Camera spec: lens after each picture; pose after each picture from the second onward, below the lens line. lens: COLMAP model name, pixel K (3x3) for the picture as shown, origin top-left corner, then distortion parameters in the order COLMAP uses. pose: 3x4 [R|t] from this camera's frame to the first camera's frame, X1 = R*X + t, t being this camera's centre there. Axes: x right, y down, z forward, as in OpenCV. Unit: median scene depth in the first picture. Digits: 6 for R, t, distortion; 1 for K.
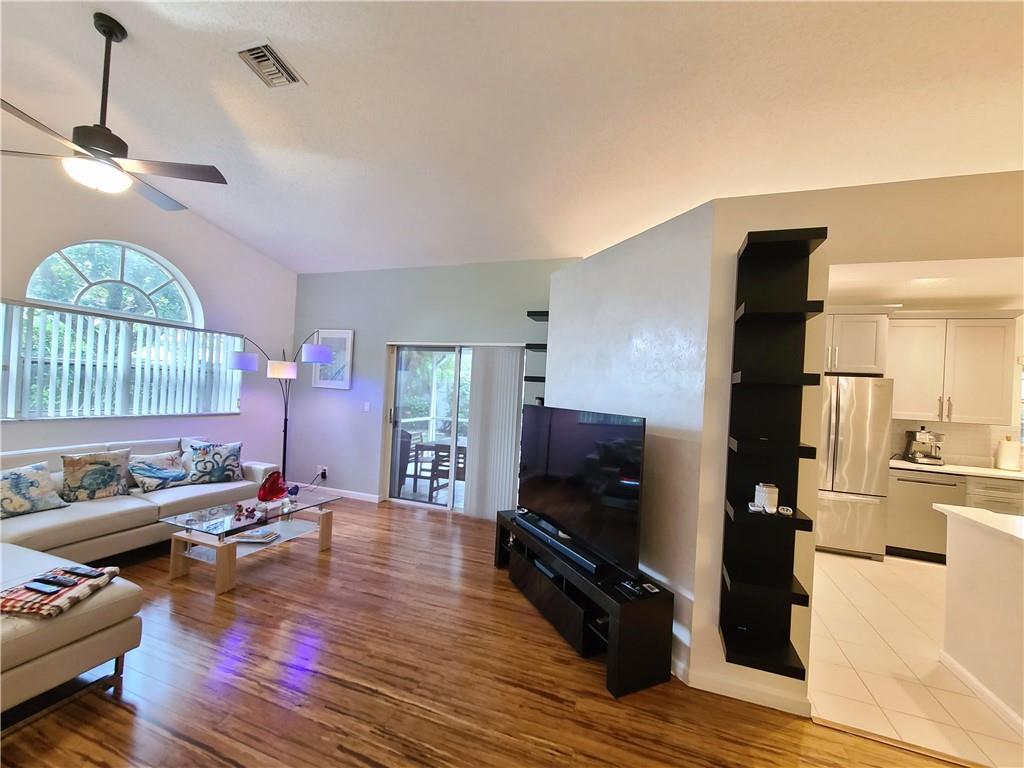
lens RADIAL K [[416.7, 0, 520.8], [0, 416.7, 386.8], [0, 0, 1]] dist [-0.001326, 0.000147]
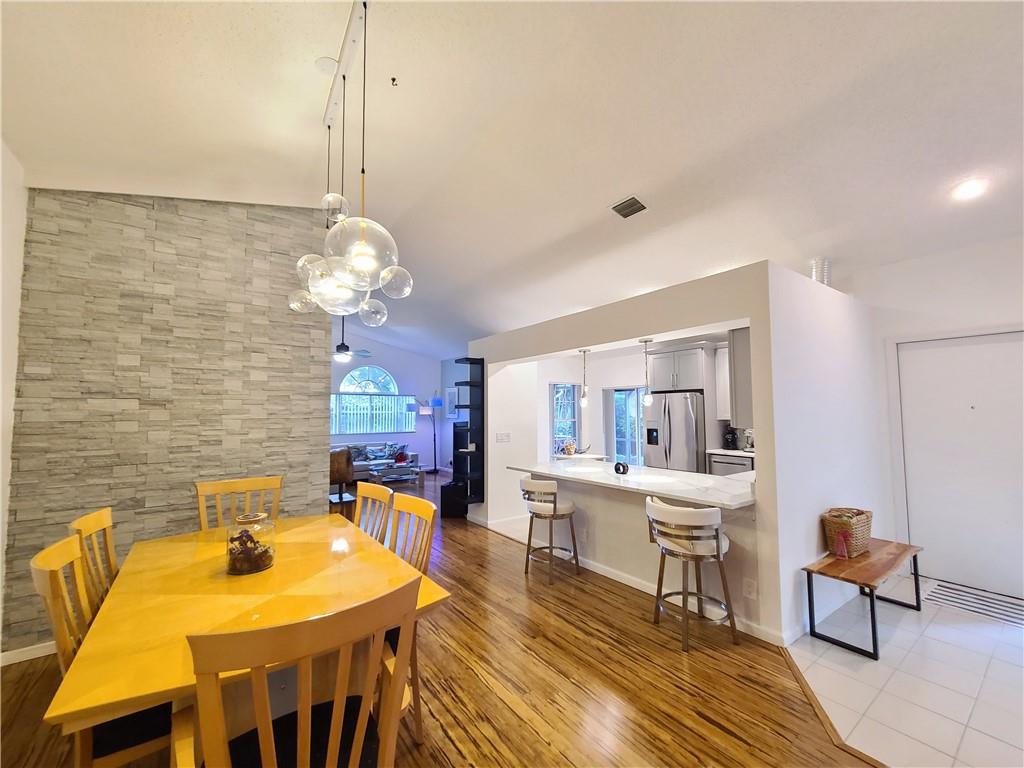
lens RADIAL K [[416.7, 0, 520.8], [0, 416.7, 386.8], [0, 0, 1]] dist [-0.001326, 0.000147]
pose [[0.827714, -0.091731, -0.553602, 1.527545], [0.055851, 0.995117, -0.081384, 0.058888], [0.558364, 0.036443, 0.828795, -0.742658]]
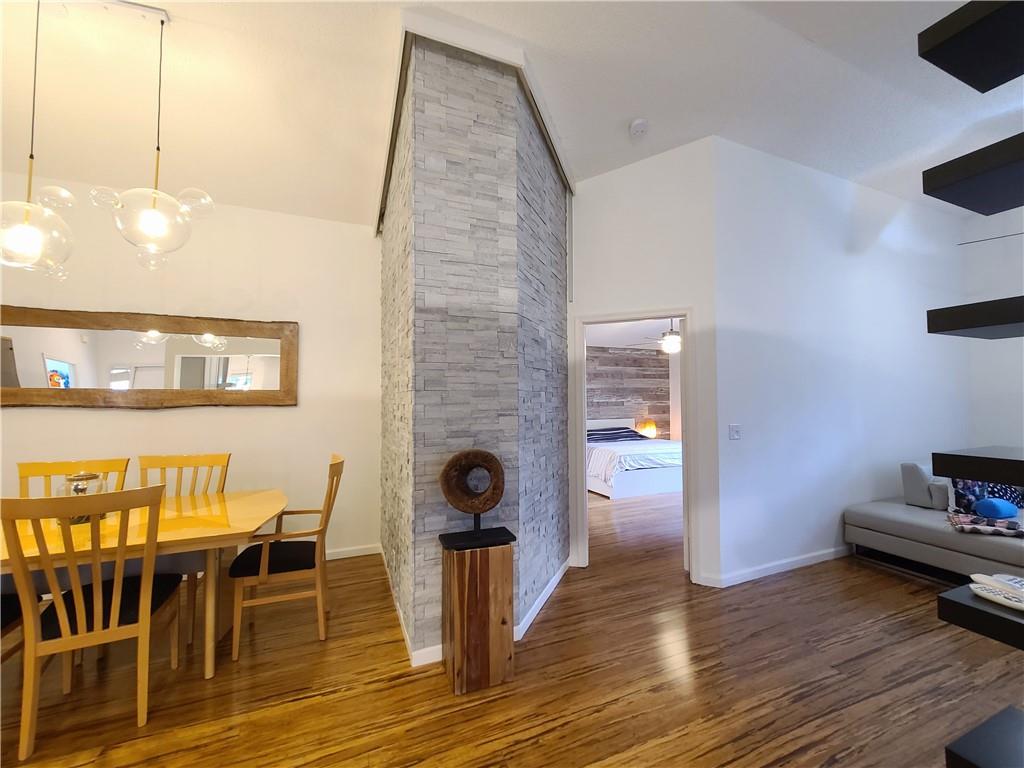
lens RADIAL K [[416.7, 0, 520.8], [0, 416.7, 386.8], [0, 0, 1]] dist [-0.001326, 0.000147]
pose [[-0.735730, -0.066830, -0.673970, 0.774439], [-0.026658, 0.997206, -0.069781, 0.060917], [0.676750, -0.033373, -0.735456, 0.560071]]
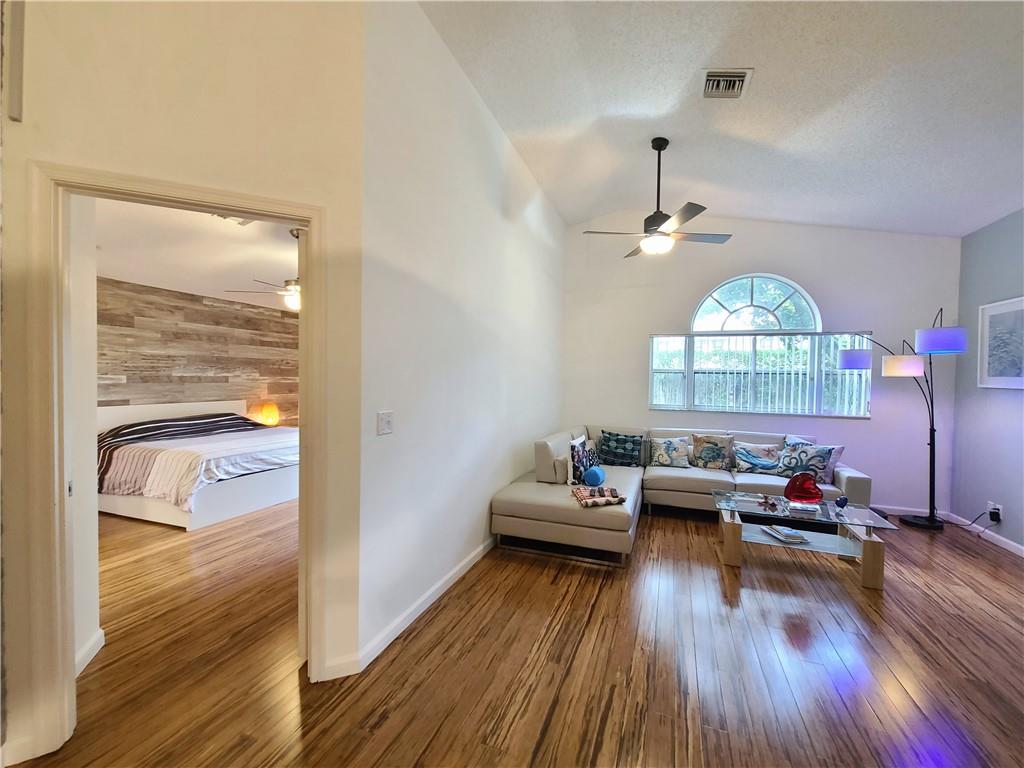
lens RADIAL K [[416.7, 0, 520.8], [0, 416.7, 386.8], [0, 0, 1]] dist [-0.001326, 0.000147]
pose [[-0.008186, -0.032180, -0.999449, 0.373217], [-0.007813, 0.999454, -0.032116, 0.048467], [0.999936, 0.007546, -0.008433, 0.389070]]
